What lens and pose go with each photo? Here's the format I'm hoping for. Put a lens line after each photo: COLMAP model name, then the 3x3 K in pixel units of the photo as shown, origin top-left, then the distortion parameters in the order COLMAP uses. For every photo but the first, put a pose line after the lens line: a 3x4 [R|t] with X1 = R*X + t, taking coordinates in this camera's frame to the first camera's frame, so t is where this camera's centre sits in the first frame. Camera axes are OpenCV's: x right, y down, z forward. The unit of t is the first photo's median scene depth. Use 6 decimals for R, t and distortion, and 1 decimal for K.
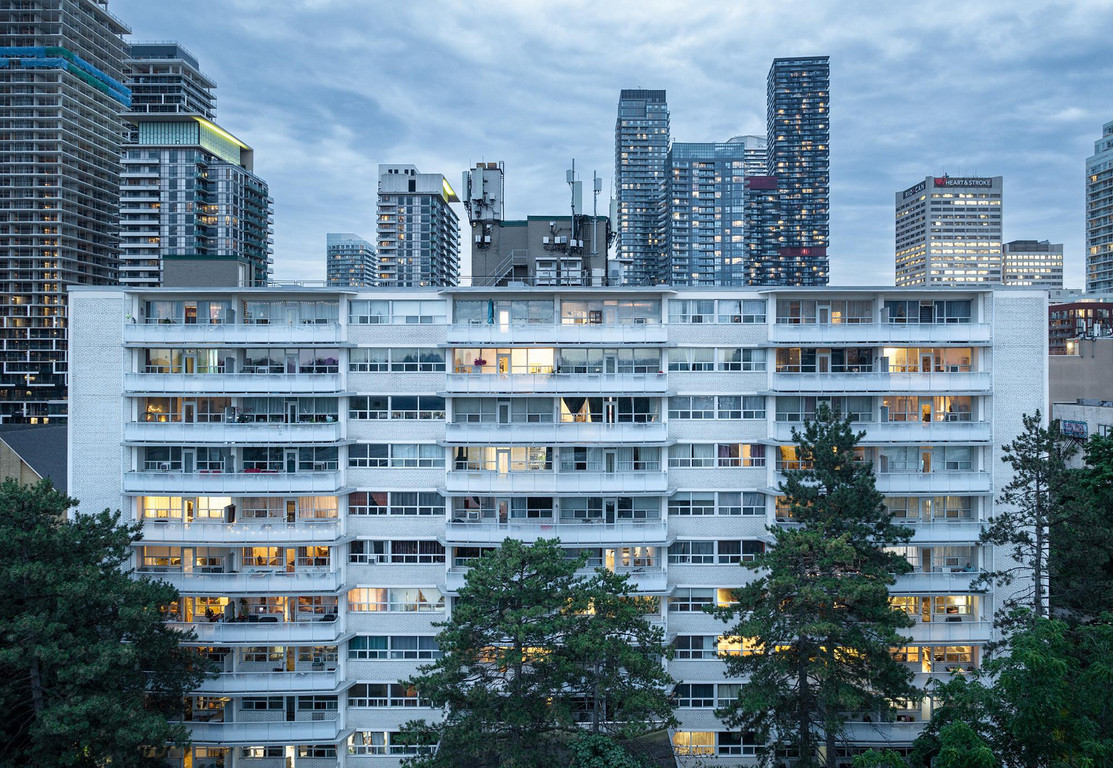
lens RADIAL K [[853.1, 0, 579.7], [0, 853.1, 383.8], [0, 0, 1]] dist [0.017278, -0.001398]
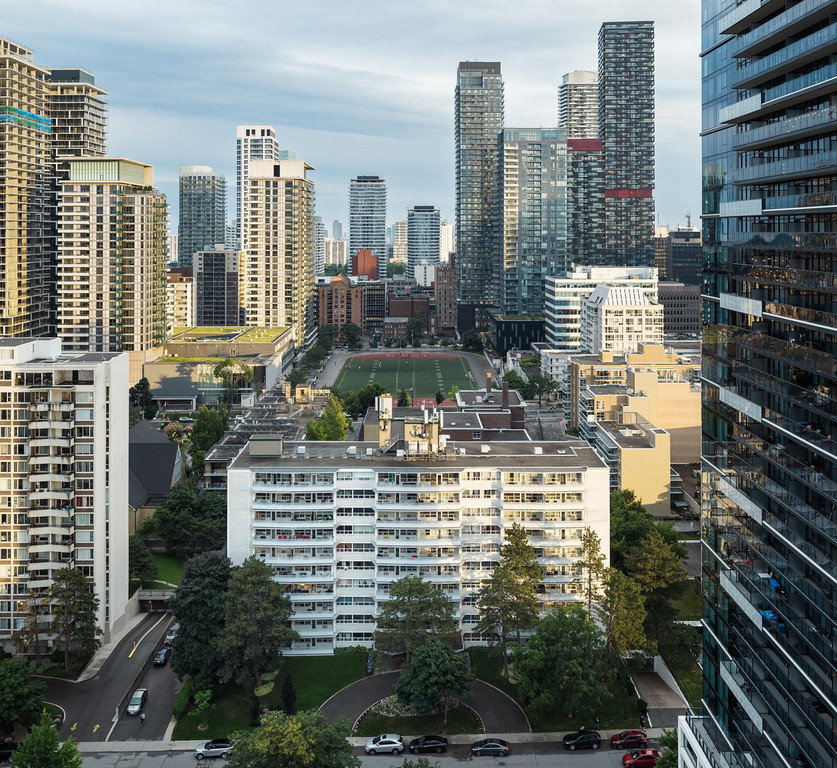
lens RADIAL K [[974.5, 0, 419.3], [0, 974.5, 383.6], [0, 0, 1]] dist [0.036375, 0.000000]
pose [[0.999985, -0.005128, -0.001857, -0.003346], [0.005354, 0.987822, 0.155495, -0.156553], [0.001037, -0.155502, 0.987835, -0.353773]]
